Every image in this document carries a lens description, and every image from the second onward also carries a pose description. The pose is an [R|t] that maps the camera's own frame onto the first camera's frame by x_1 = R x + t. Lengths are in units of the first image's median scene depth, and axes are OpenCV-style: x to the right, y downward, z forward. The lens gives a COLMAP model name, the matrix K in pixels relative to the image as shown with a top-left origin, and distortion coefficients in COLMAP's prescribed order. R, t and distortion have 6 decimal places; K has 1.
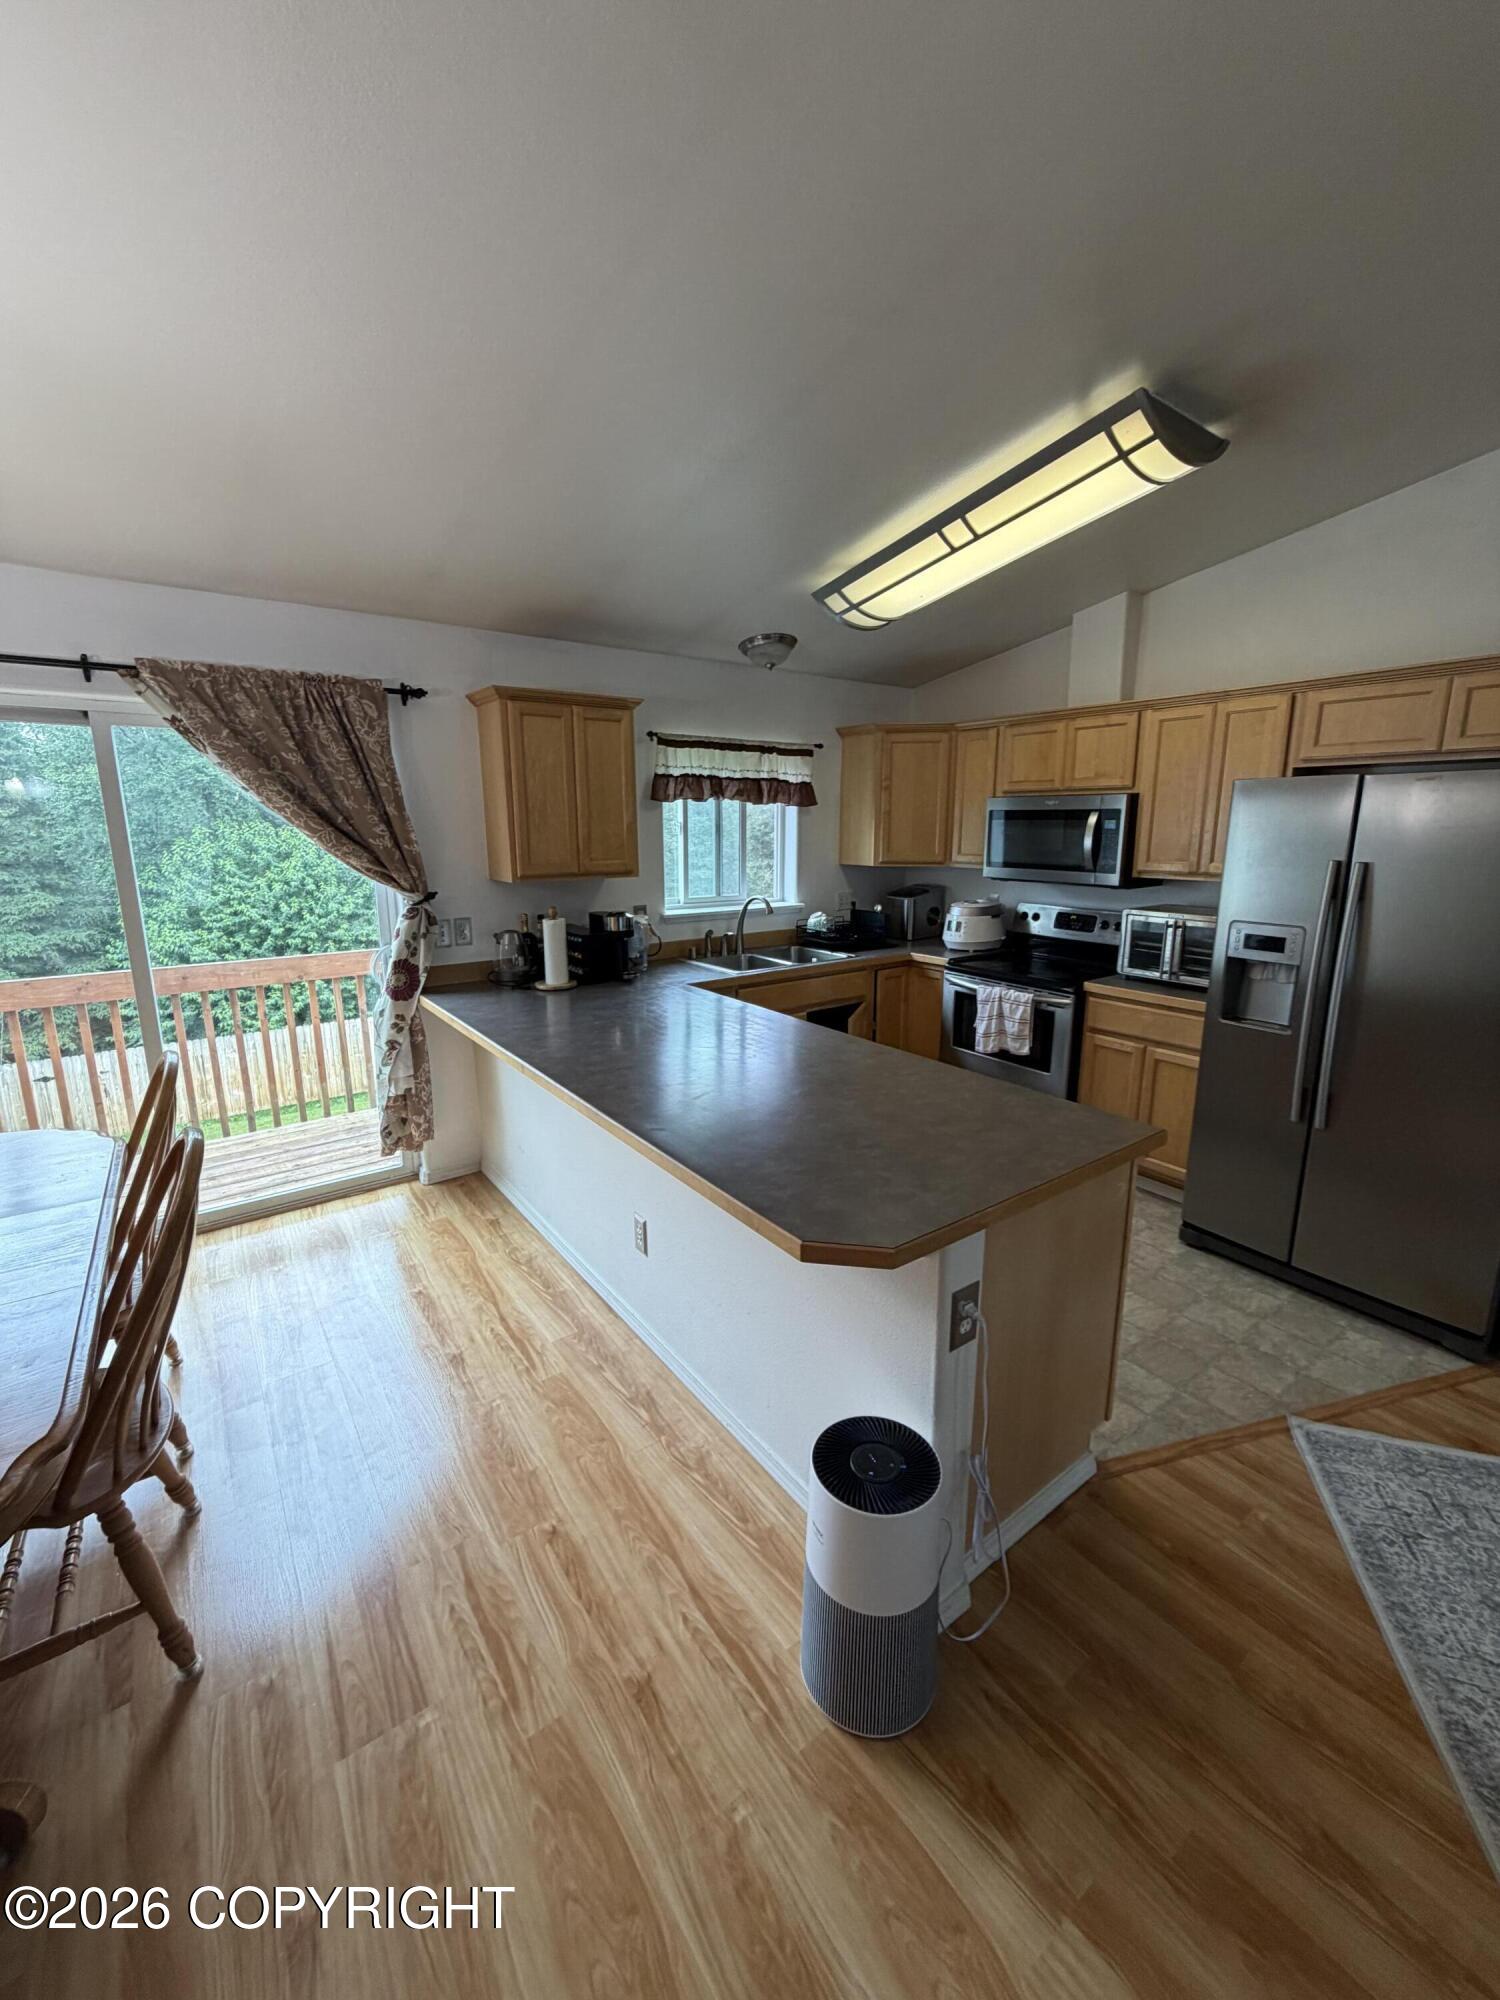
lens RADIAL K [[796.4, 0, 748.6], [0, 796.4, 994.4], [0, 0, 1]] dist [-0.001478, 0.000599]
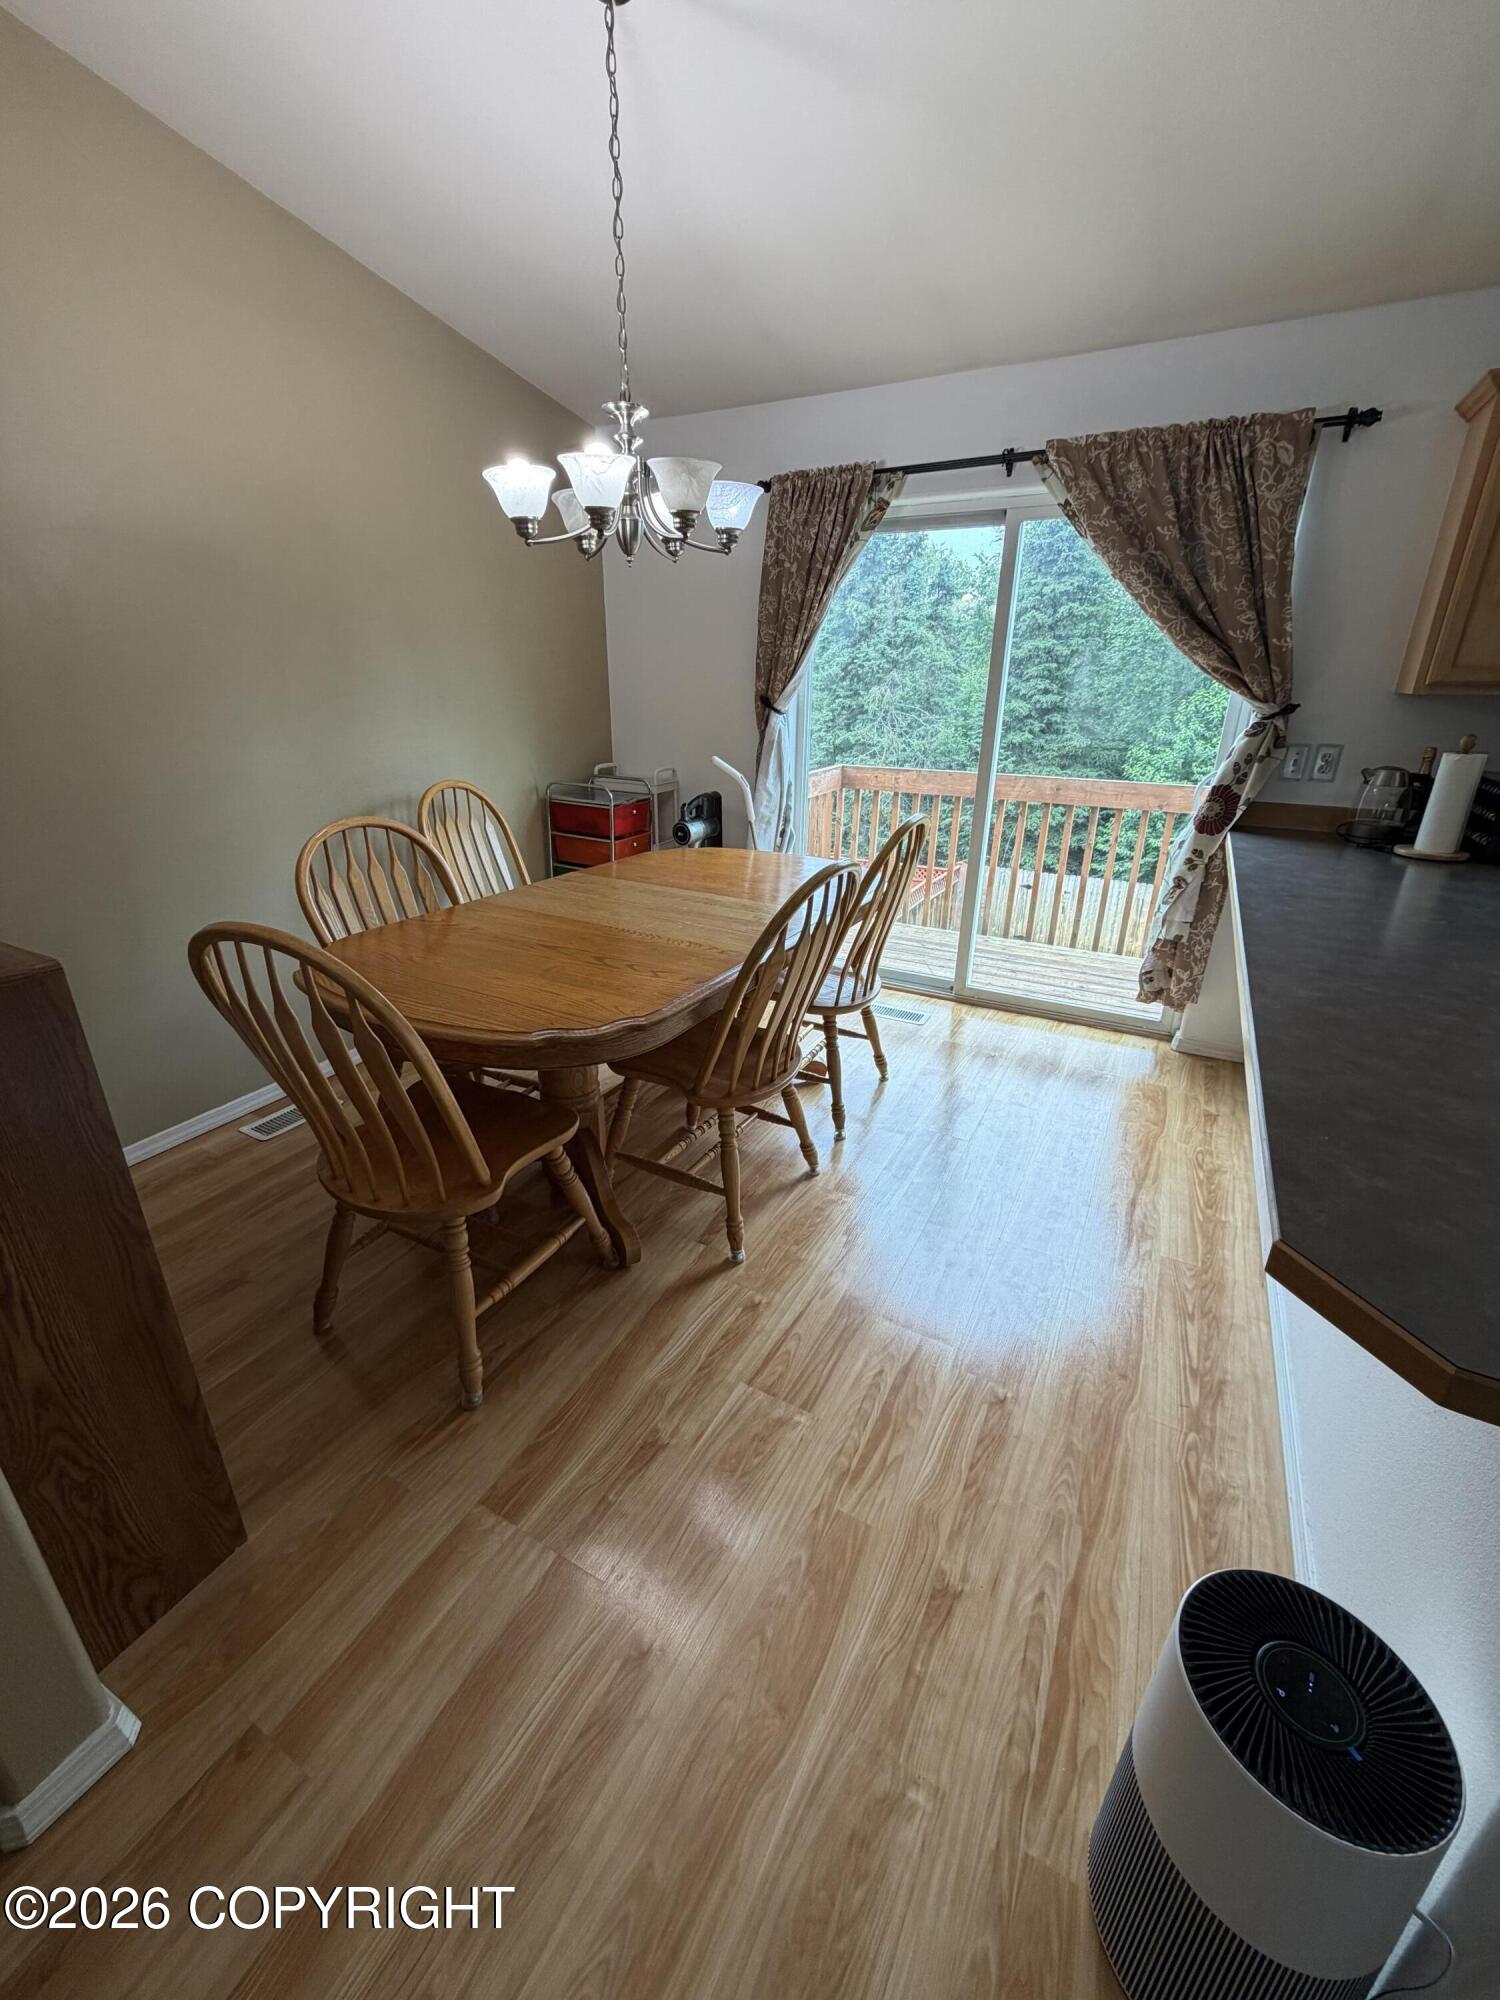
lens RADIAL K [[796.4, 0, 749.8], [0, 796.4, 994.4], [0, 0, 1]] dist [-0.001478, 0.000599]
pose [[0.432353, 0.337112, -0.836317, 0.125705], [-0.197936, 0.940345, 0.276718, 0.030208], [0.879711, 0.045898, 0.473288, 0.170889]]
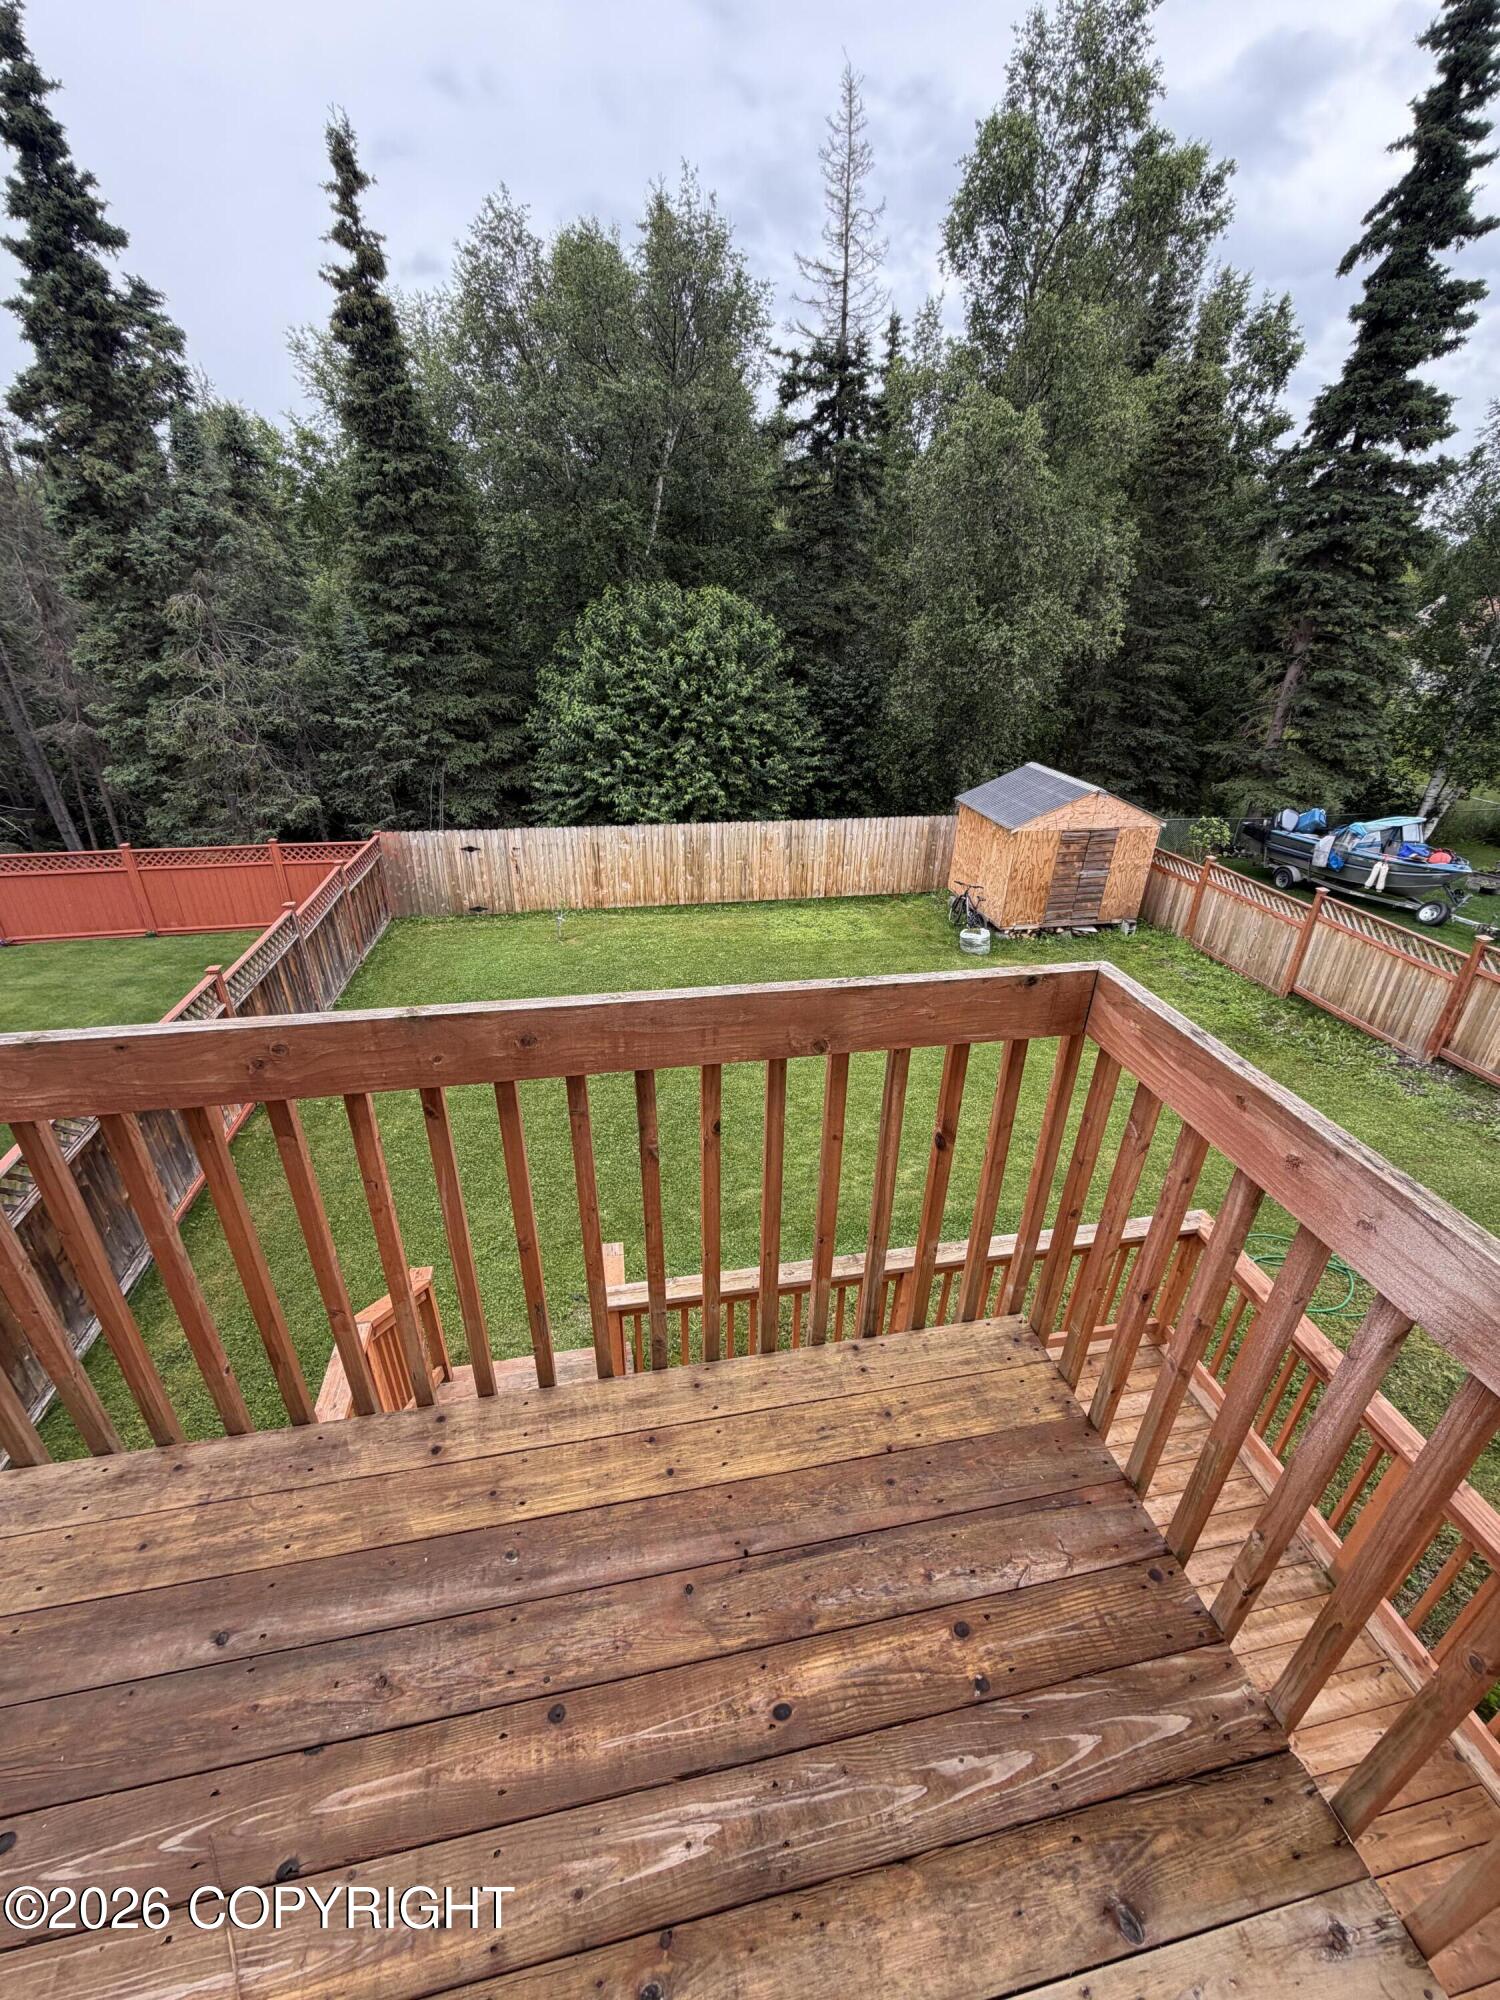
lens RADIAL K [[796.4, 0, 749.9], [0, 796.4, 999.4], [0, 0, 1]] dist [-0.001478, 0.000599]
pose [[0.903959, 0.213957, -0.370243, -0.623316], [-0.112388, 0.954260, 0.277050, -0.169294], [0.412585, -0.208831, 0.886659, 0.922834]]
